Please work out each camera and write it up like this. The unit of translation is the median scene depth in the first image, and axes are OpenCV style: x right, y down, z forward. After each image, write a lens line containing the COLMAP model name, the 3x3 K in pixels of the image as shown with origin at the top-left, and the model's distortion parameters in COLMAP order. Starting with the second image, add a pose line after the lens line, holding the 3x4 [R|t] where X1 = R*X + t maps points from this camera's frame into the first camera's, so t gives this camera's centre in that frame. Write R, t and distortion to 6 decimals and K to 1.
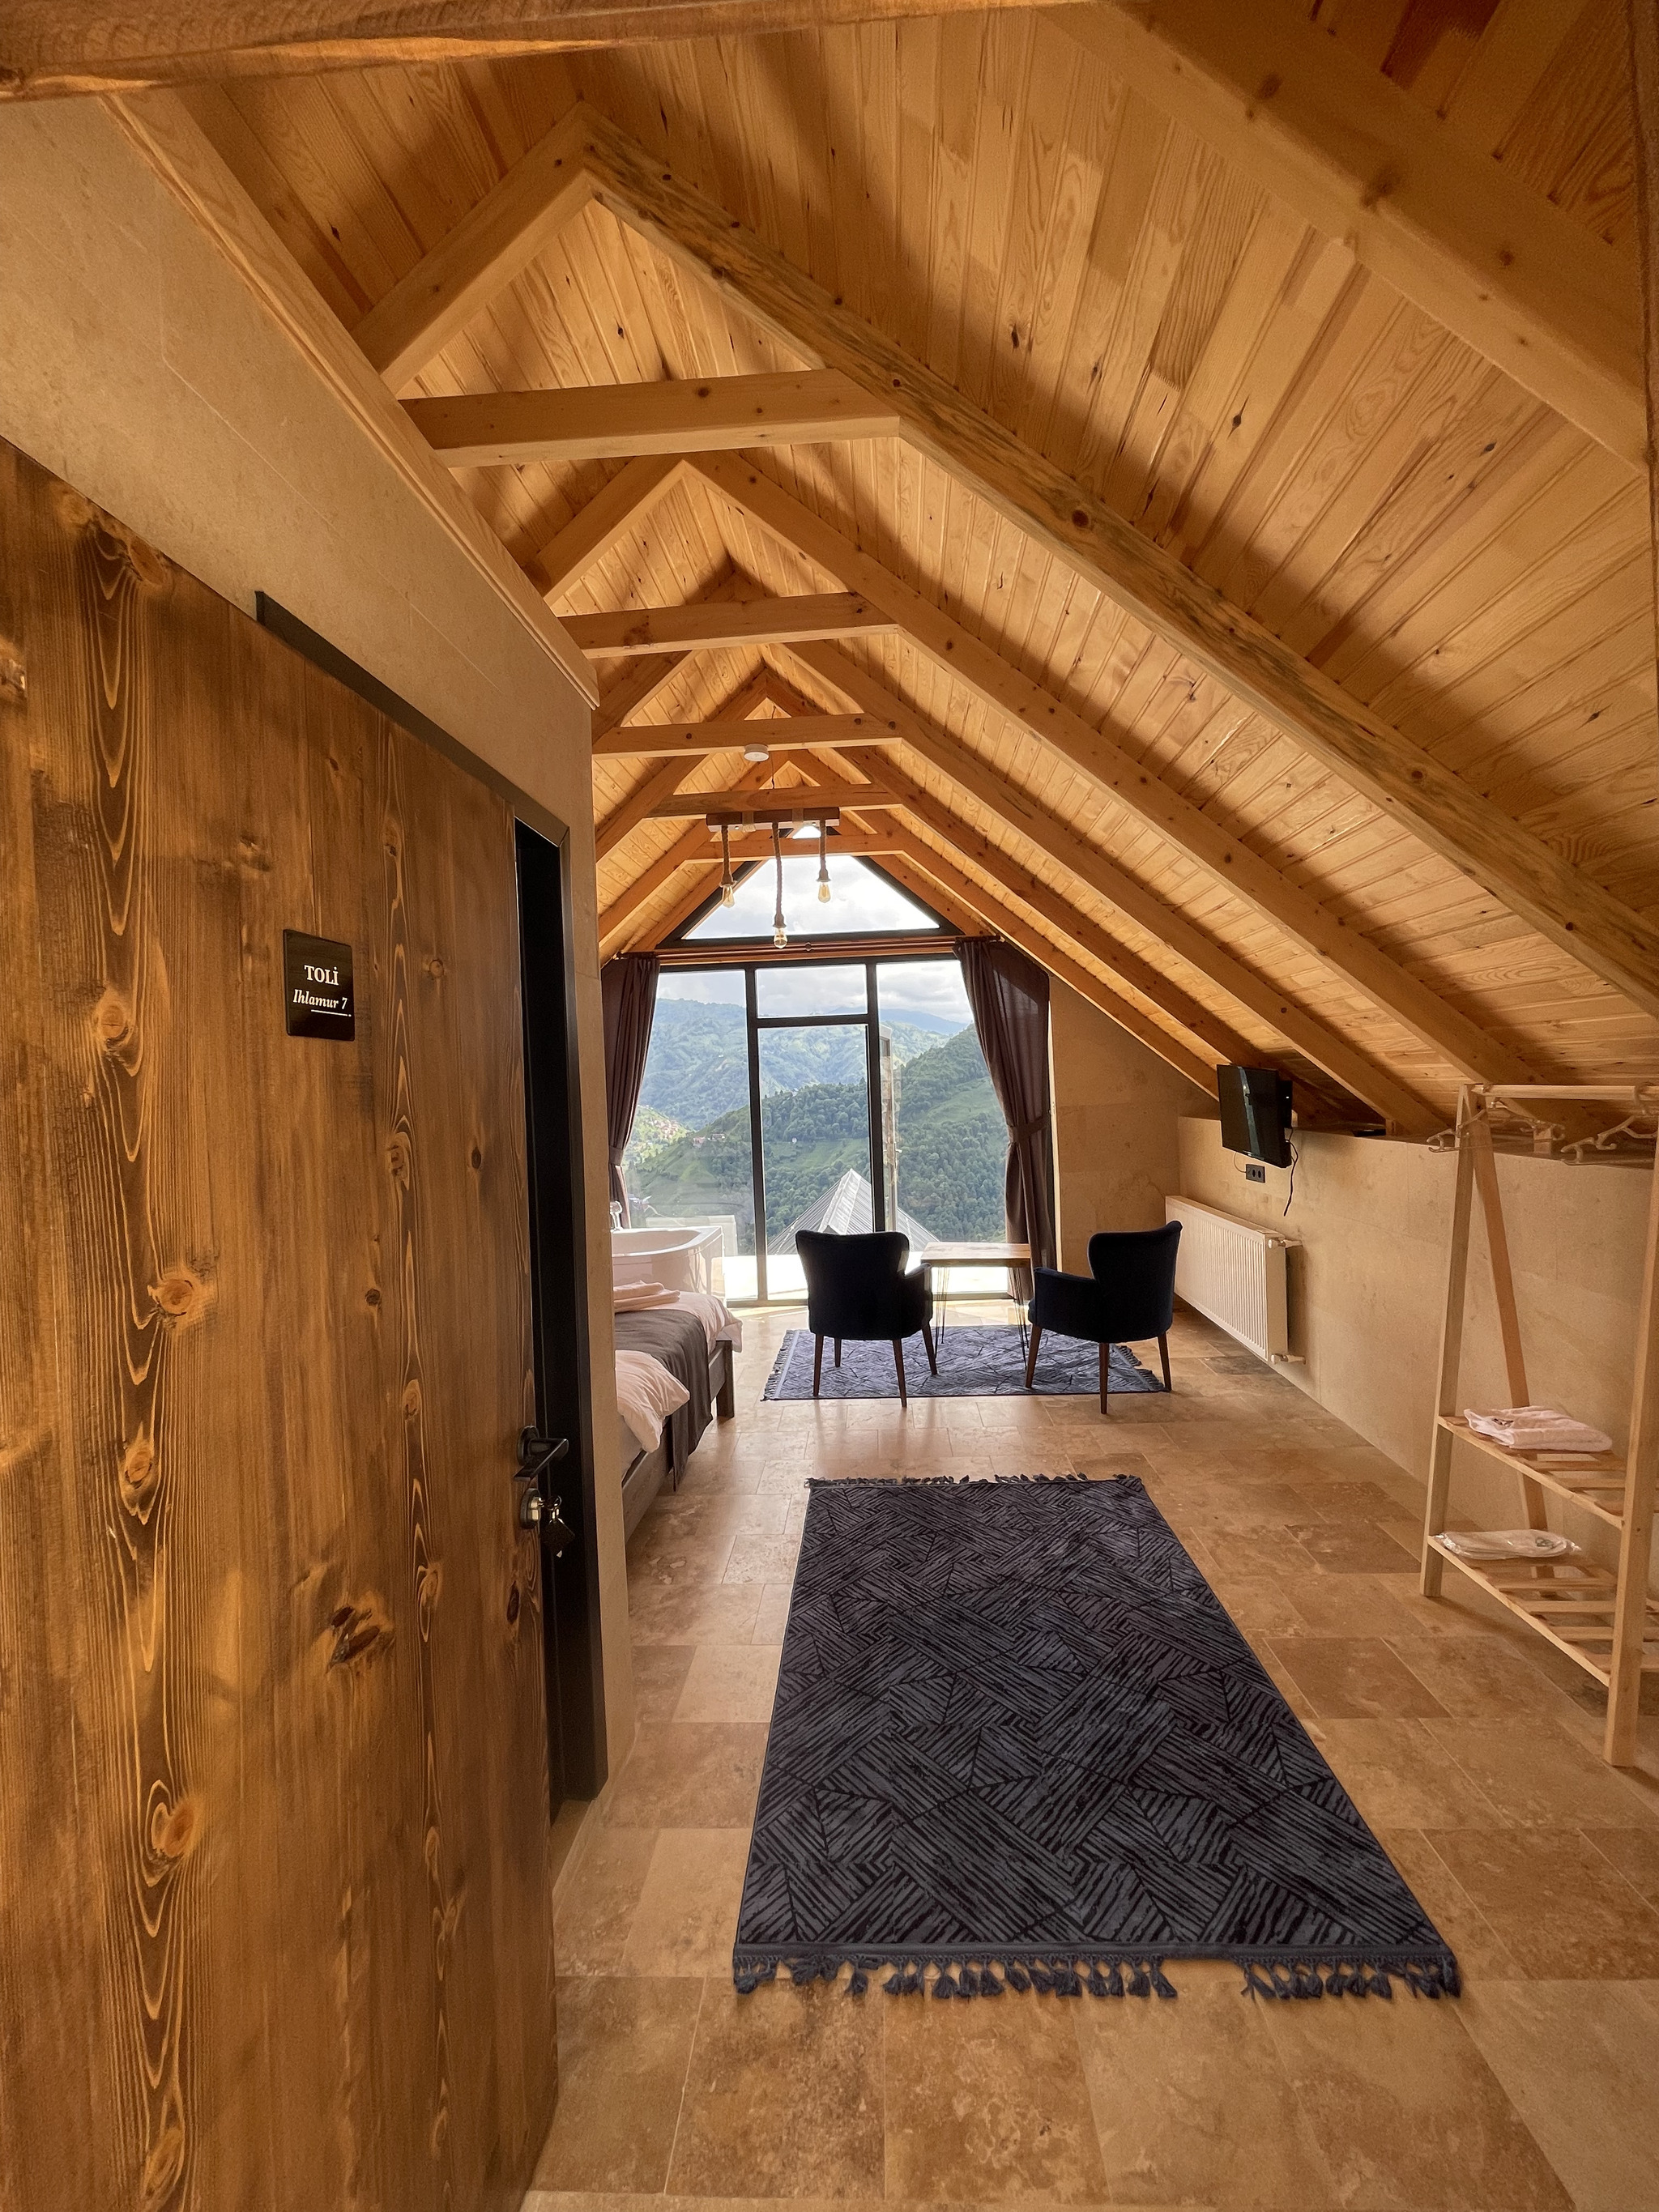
lens RADIAL K [[899.3, 0, 851.5], [0, 899.3, 1112.5], [0, 0, 1]] dist [0.001073, 0.000536]
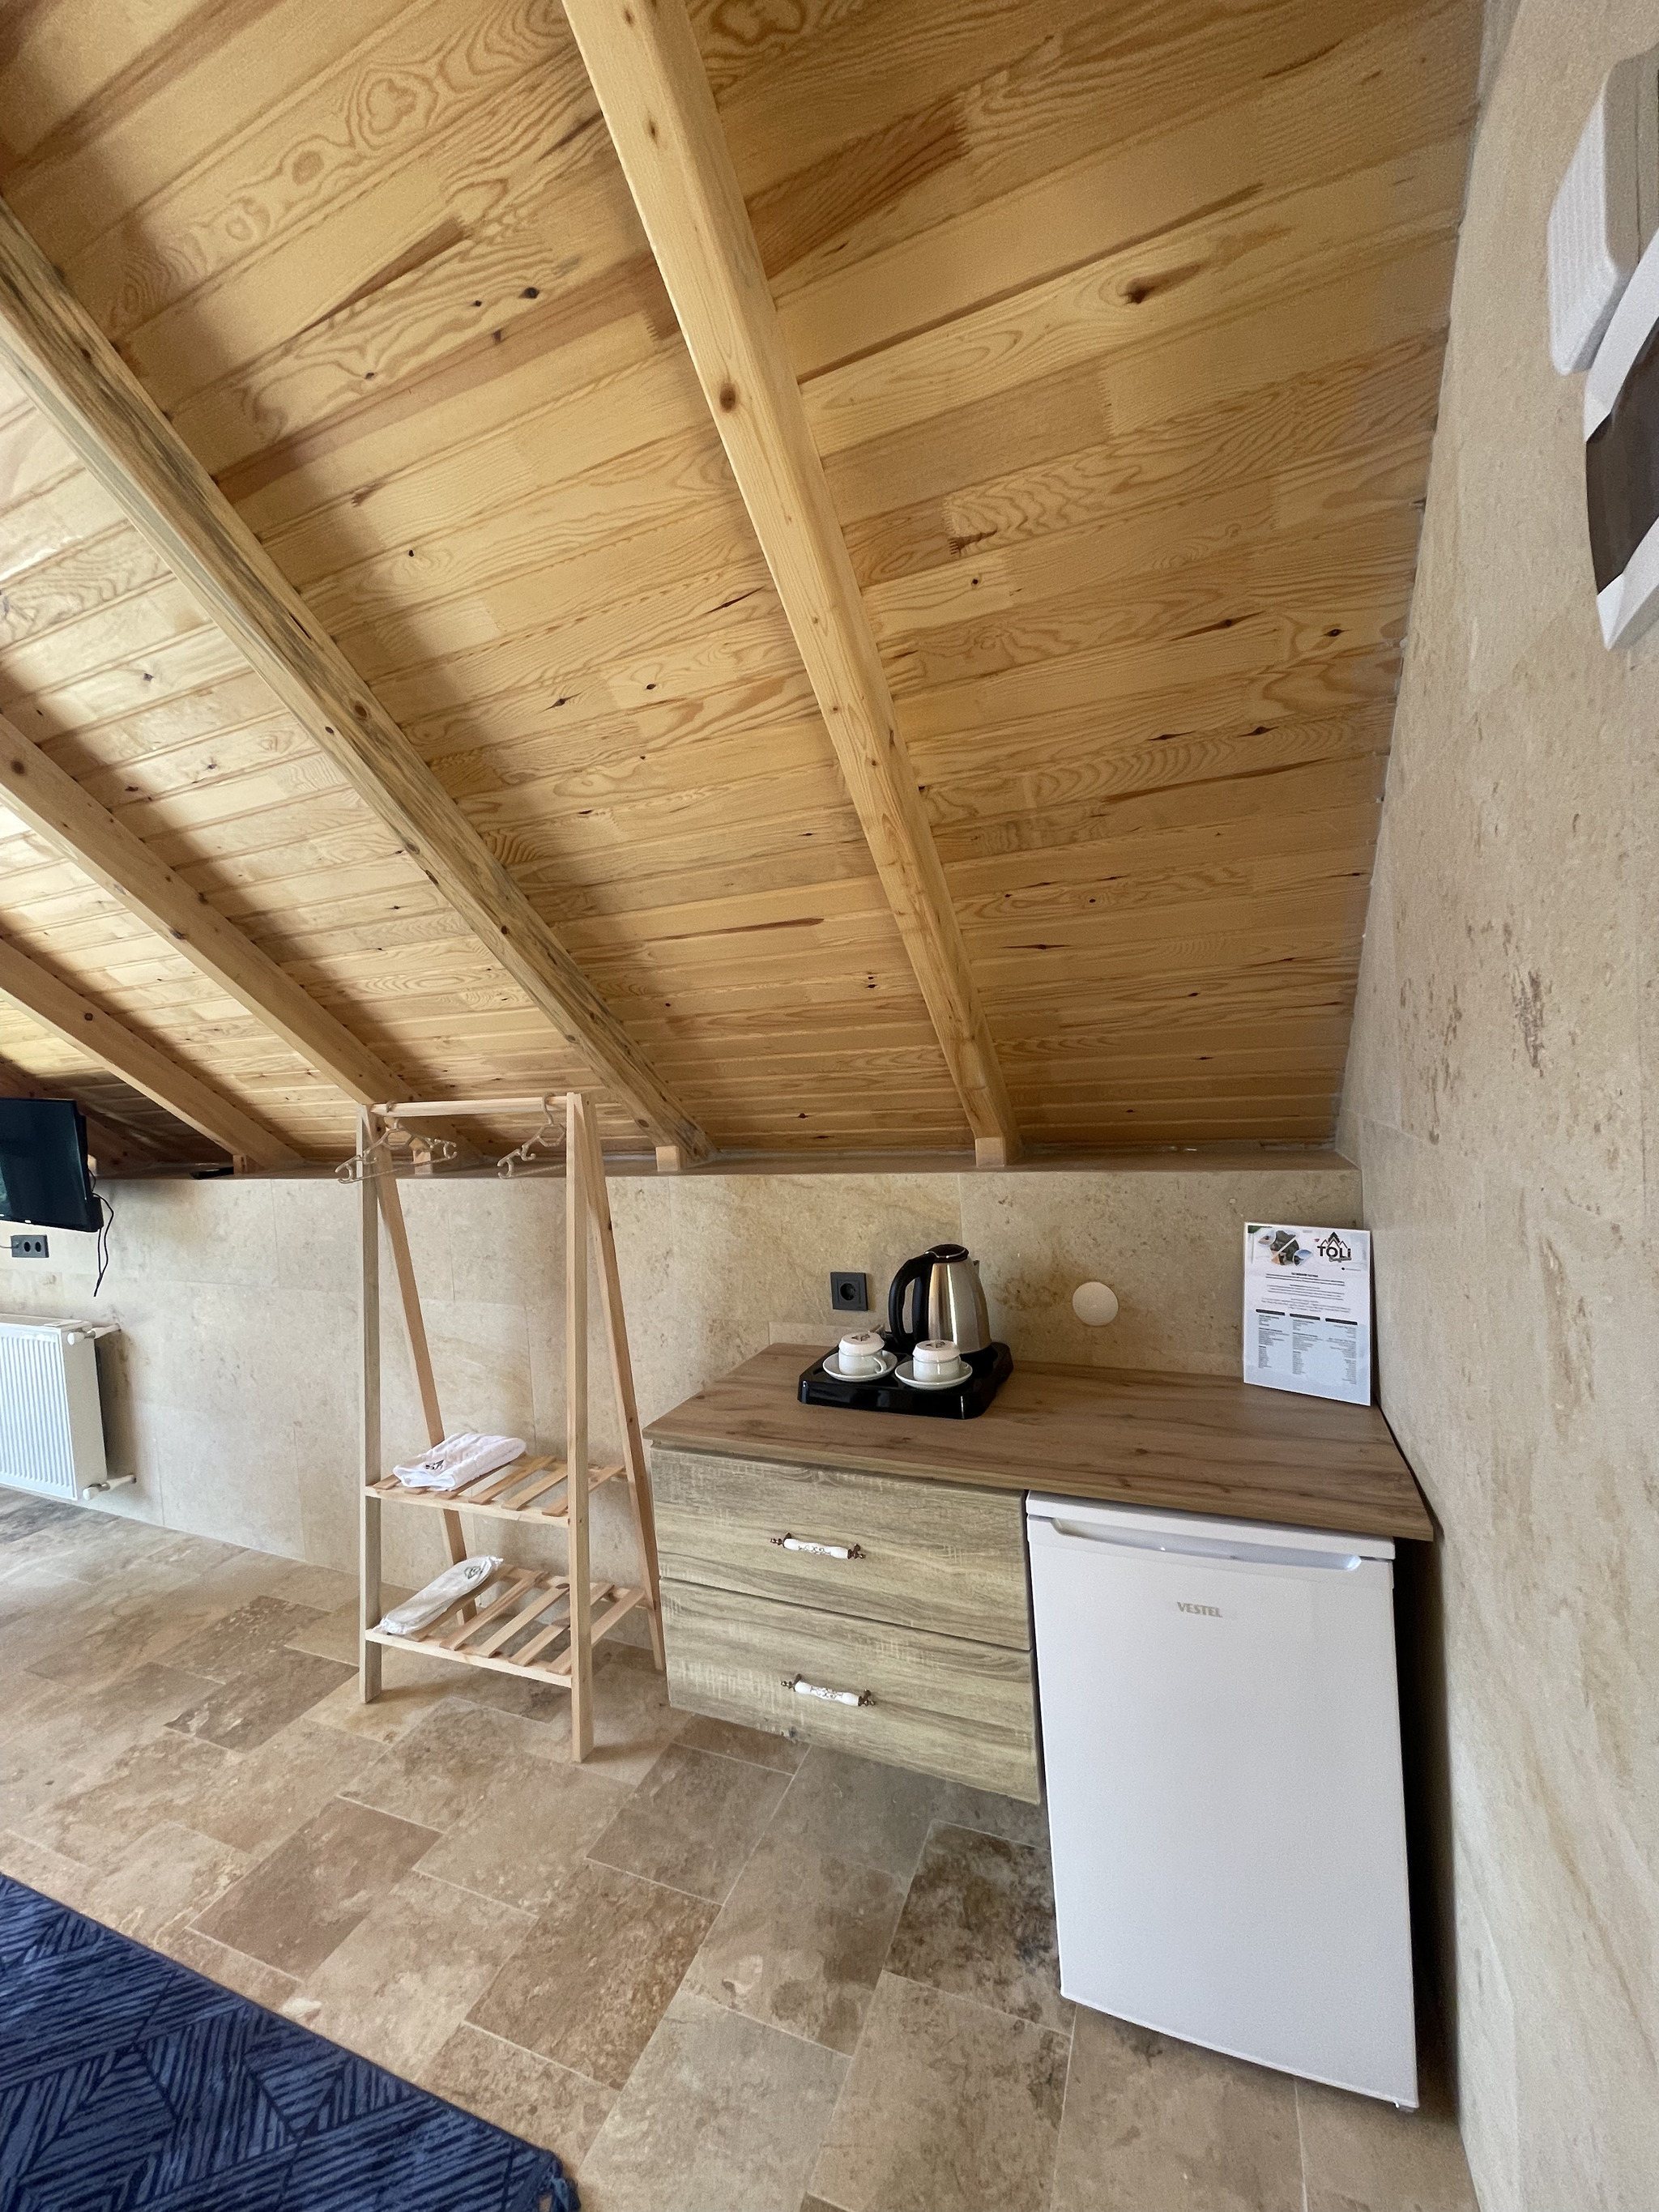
lens RADIAL K [[899.3, 0, 826.2], [0, 899.3, 1107.9], [0, 0, 1]] dist [0.001073, 0.000536]
pose [[0.357485, -0.029855, 0.933442, 0.013627], [0.074898, 0.997186, 0.003210, 0.003822], [-0.930911, 0.068766, 0.358715, 0.252071]]
